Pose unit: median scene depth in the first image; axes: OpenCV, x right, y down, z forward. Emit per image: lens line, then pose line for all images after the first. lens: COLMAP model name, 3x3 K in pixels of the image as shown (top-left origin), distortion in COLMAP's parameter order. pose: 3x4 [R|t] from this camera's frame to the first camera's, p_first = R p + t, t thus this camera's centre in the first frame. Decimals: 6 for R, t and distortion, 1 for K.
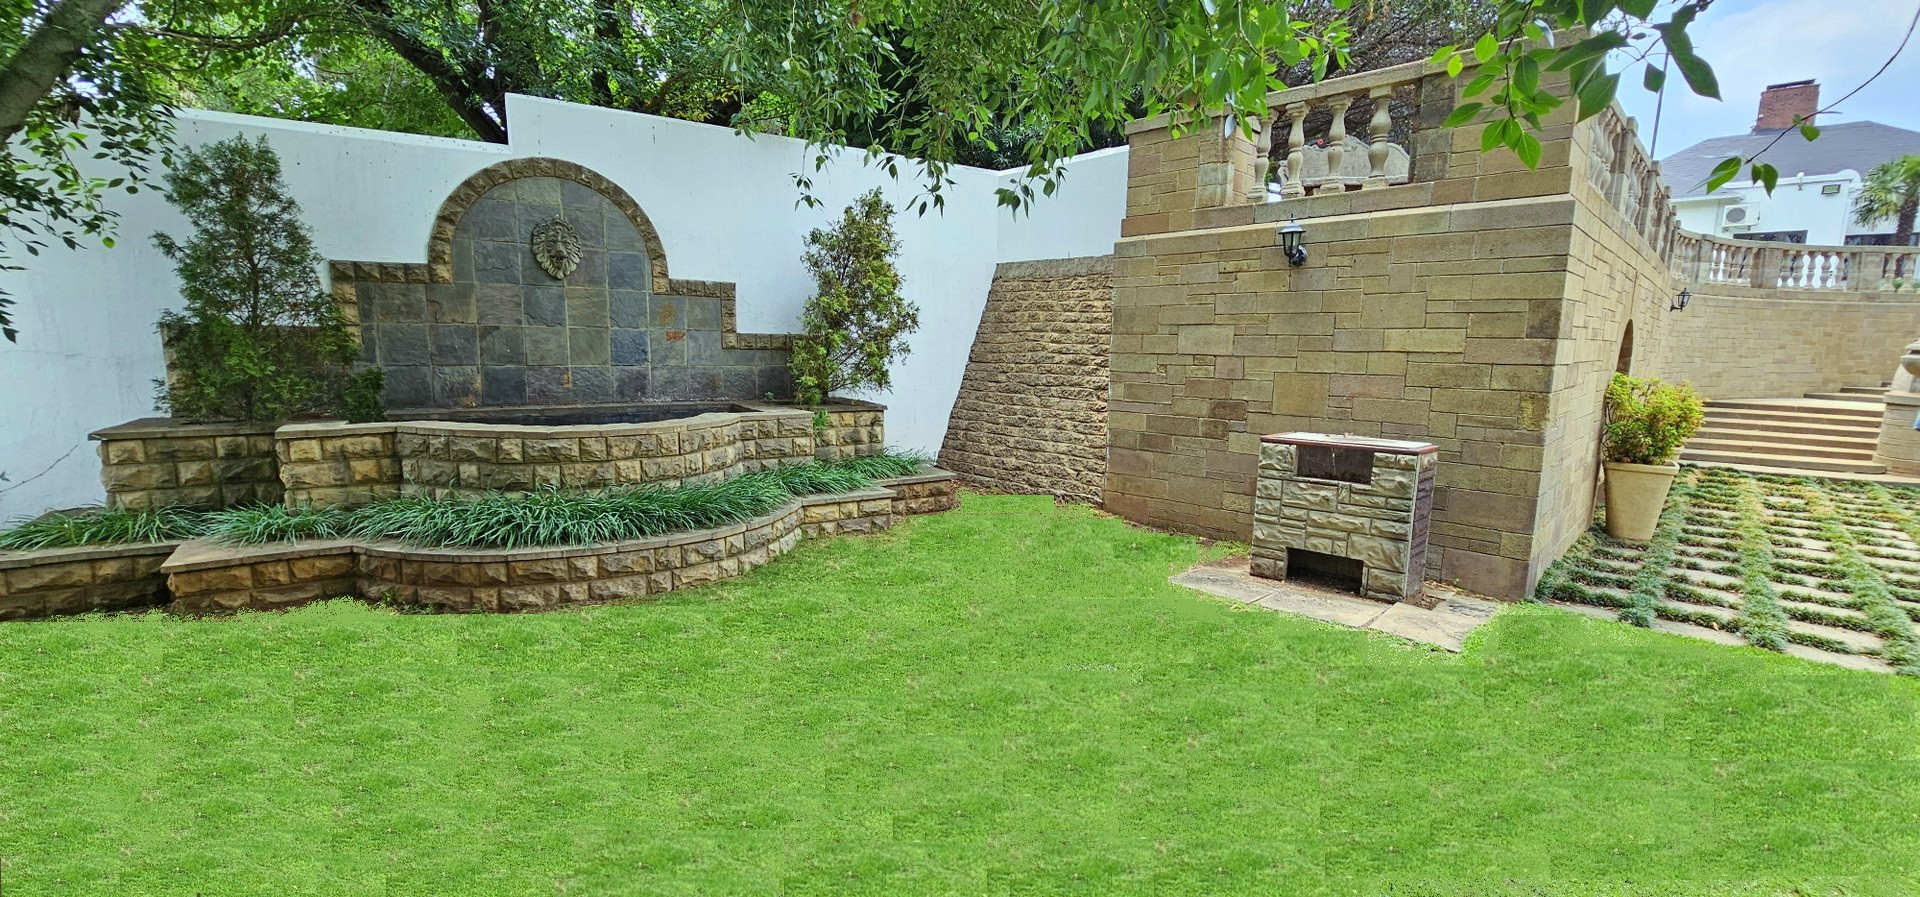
lens RADIAL K [[778.3, 0, 948.6], [0, 778.3, 456.1], [0, 0, 1]] dist [0.001025, -0.003643]
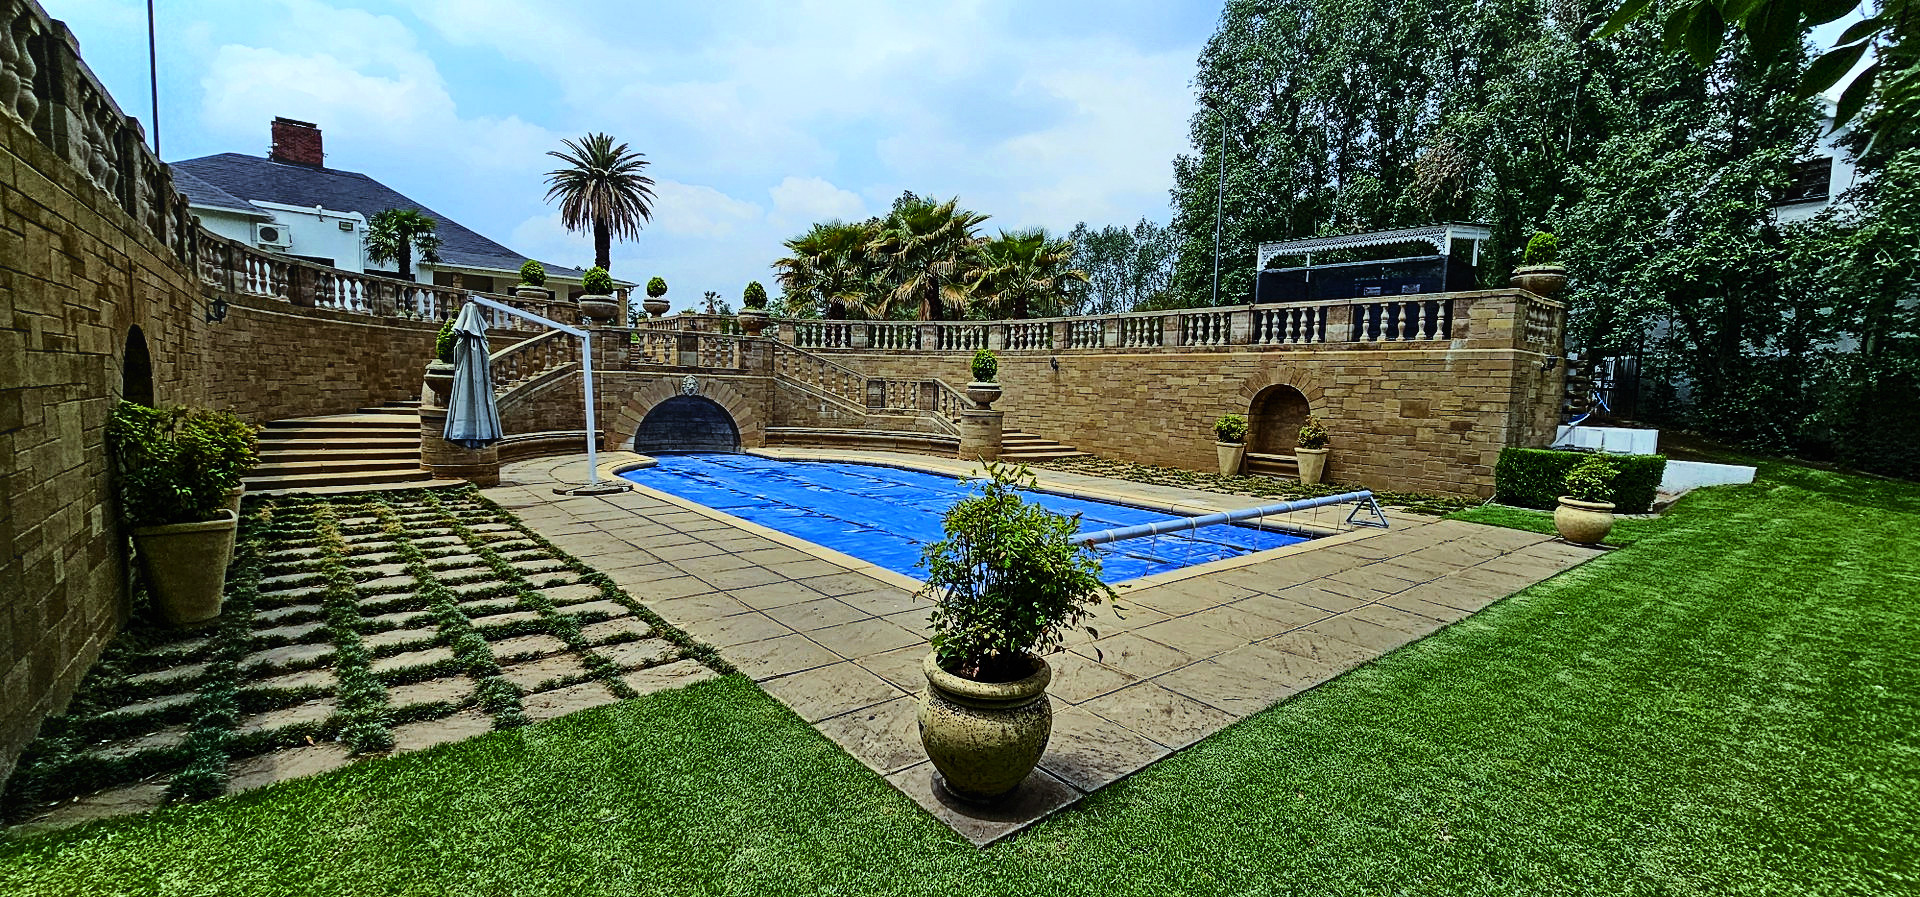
lens RADIAL K [[778.3, 0, 948.6], [0, 778.3, 456.1], [0, 0, 1]] dist [0.001025, -0.003643]
pose [[0.089162, -0.098861, 0.991099, 0.147524], [0.117862, 0.989118, 0.088061, -0.019976], [-0.989019, 0.108961, 0.099844, 0.128989]]
